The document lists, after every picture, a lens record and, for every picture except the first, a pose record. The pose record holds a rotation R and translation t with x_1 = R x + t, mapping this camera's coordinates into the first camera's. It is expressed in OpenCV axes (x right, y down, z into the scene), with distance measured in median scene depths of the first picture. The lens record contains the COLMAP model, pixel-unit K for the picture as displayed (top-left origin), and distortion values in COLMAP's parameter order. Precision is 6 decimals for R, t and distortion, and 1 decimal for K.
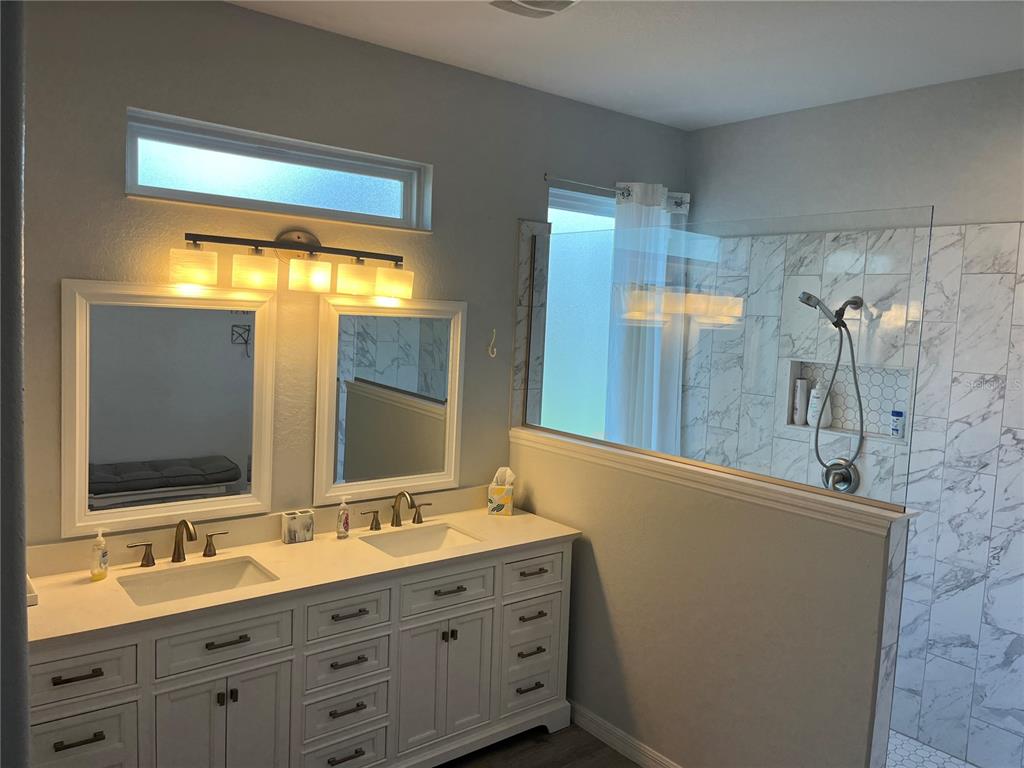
lens RADIAL K [[771.6, 0, 512.0], [0, 771.6, 384.0], [0, 0, 1]] dist [0.103279, -0.136506]
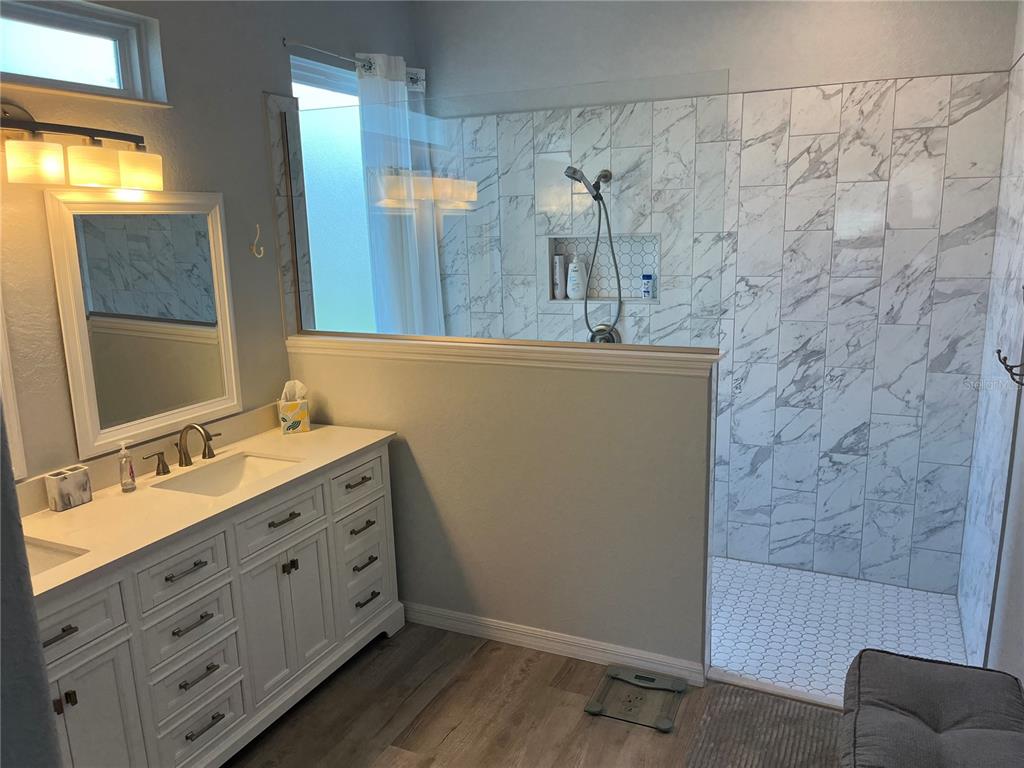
lens RADIAL K [[771.6, 0, 512.0], [0, 771.6, 384.0], [0, 0, 1]] dist [0.103279, -0.136506]
pose [[0.895333, -0.156149, 0.417128, -0.166378], [0.104946, 0.984123, 0.143140, 0.009868], [-0.432856, -0.084382, 0.897505, 0.081633]]
